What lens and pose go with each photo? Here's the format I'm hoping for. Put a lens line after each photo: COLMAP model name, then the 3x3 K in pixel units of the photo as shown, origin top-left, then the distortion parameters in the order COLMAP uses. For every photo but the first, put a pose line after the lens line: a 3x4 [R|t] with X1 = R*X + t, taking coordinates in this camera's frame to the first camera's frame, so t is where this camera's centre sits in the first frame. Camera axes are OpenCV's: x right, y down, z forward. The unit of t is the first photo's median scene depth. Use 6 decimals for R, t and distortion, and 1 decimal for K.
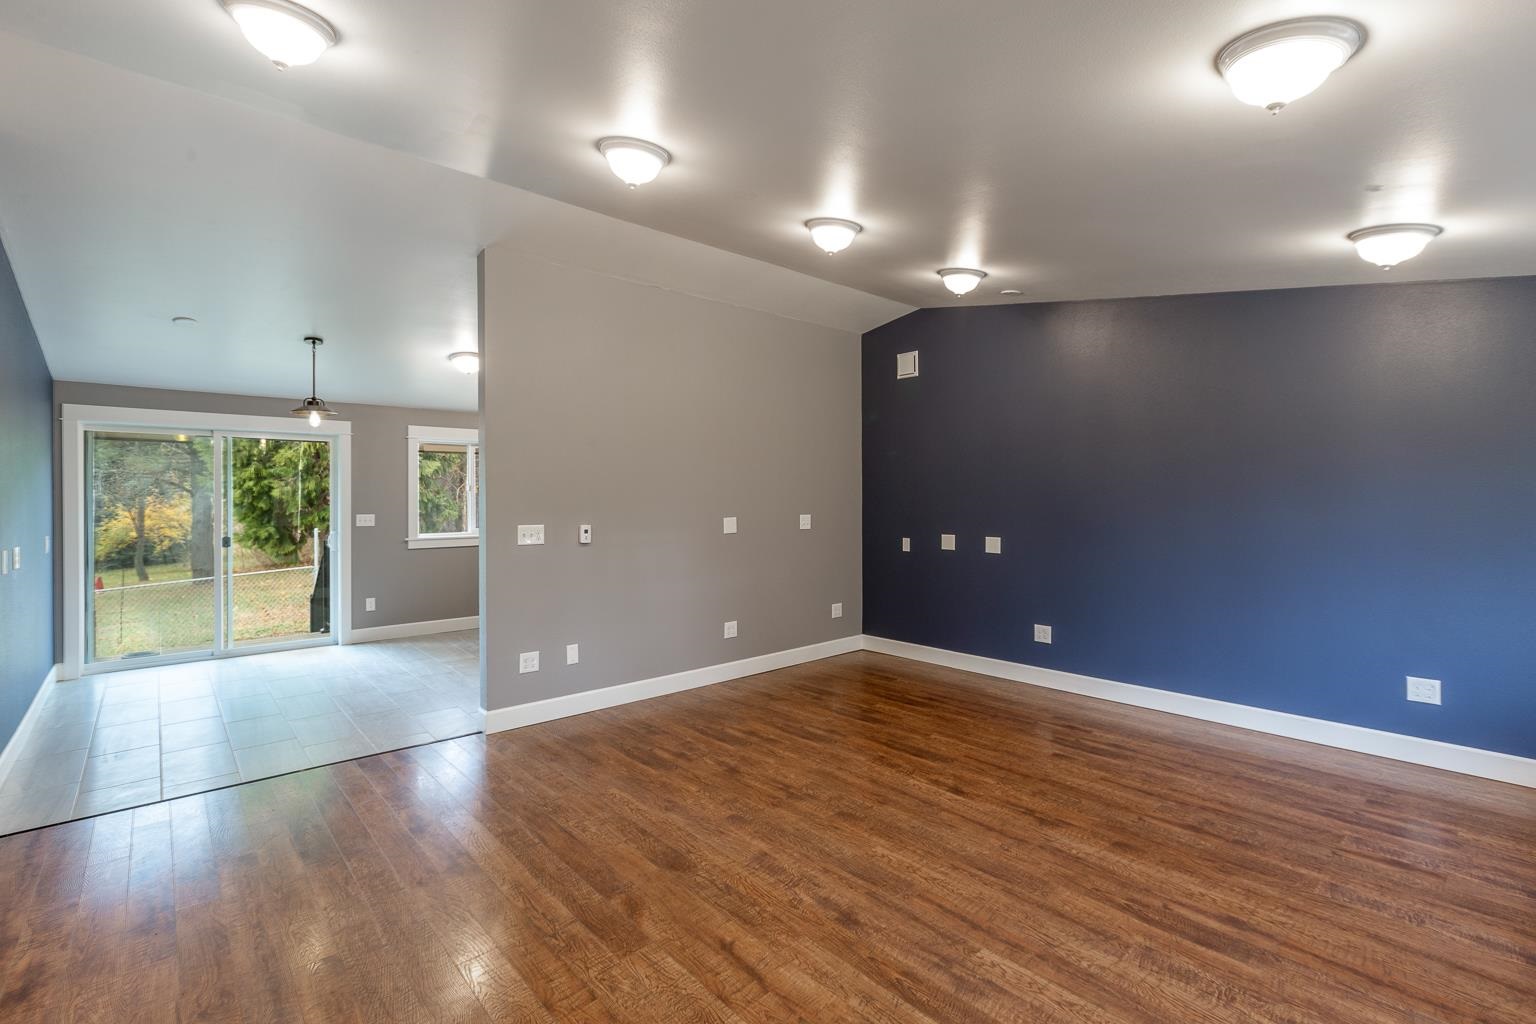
lens RADIAL K [[762.2, 0, 809.1], [0, 762.2, 498.5], [0, 0, 1]] dist [0.000081, -0.000572]
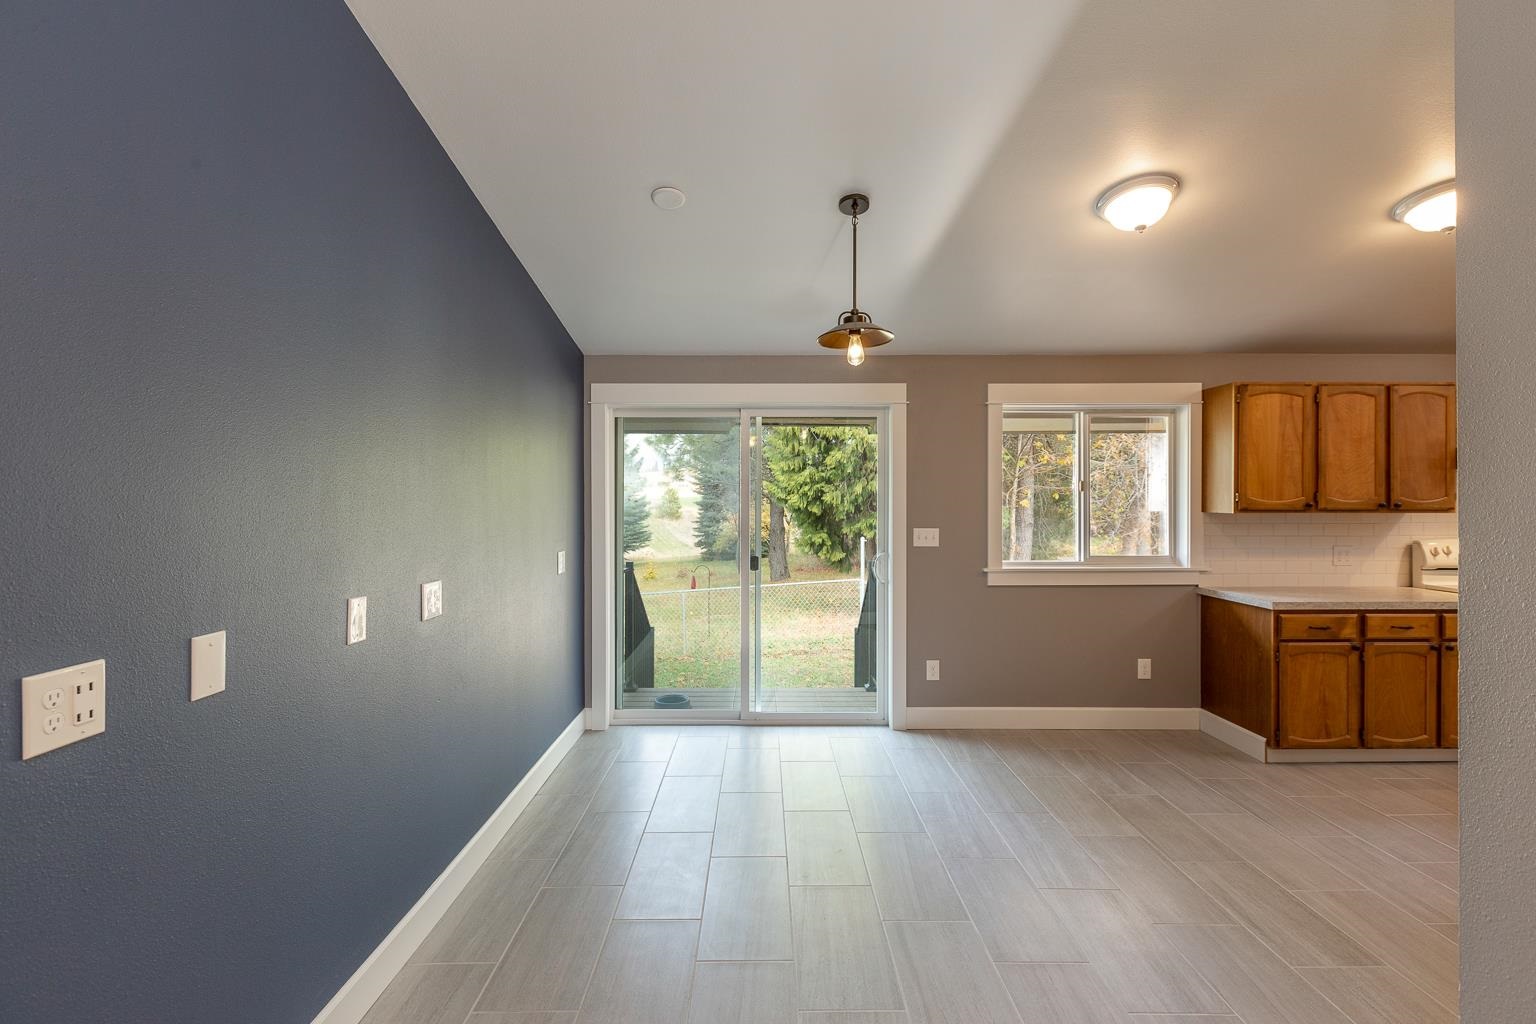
lens RADIAL K [[715.2, 0, 768.0], [0, 715.2, 512.0], [0, 0, 1]] dist [-0.000025, -0.000089]
pose [[0.758530, 0.008552, -0.651582, -0.374793], [-0.002090, 0.999941, 0.010692, 0.001736], [0.651635, -0.006748, 0.758503, 0.589928]]
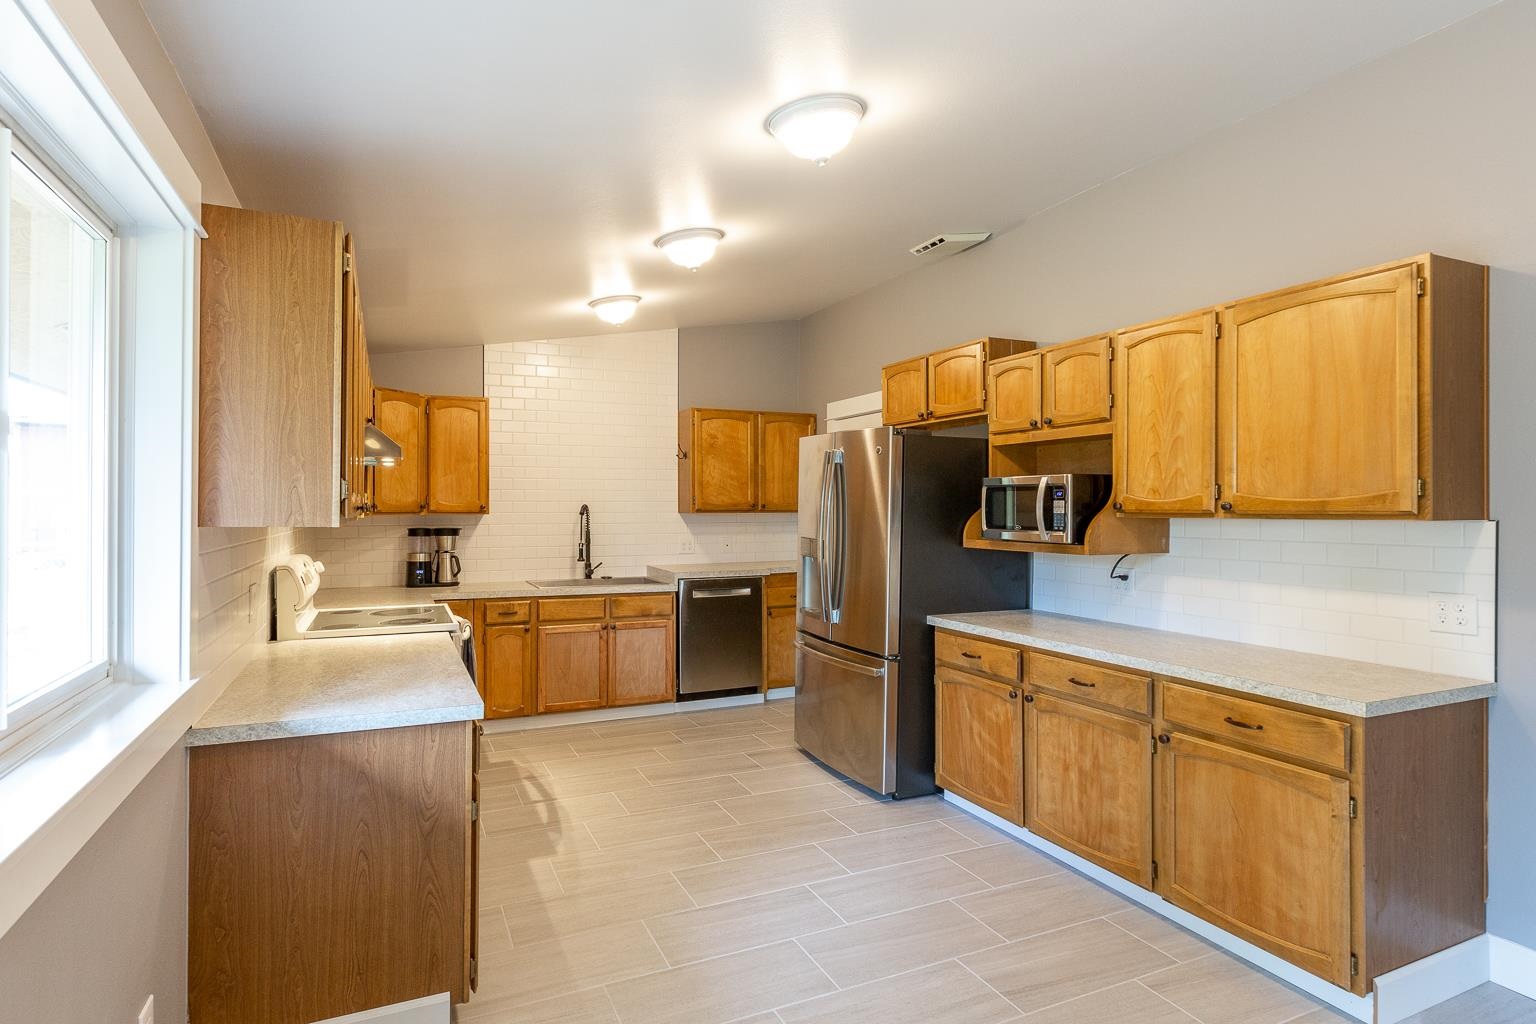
lens RADIAL K [[762.2, 0, 809.1], [0, 762.2, 498.5], [0, 0, 1]] dist [0.000081, -0.000572]
pose [[0.297828, 0.009815, 0.954569, -0.757919], [0.001938, 0.999939, -0.010887, 0.002026], [-0.954618, 0.005092, 0.297791, 1.176739]]
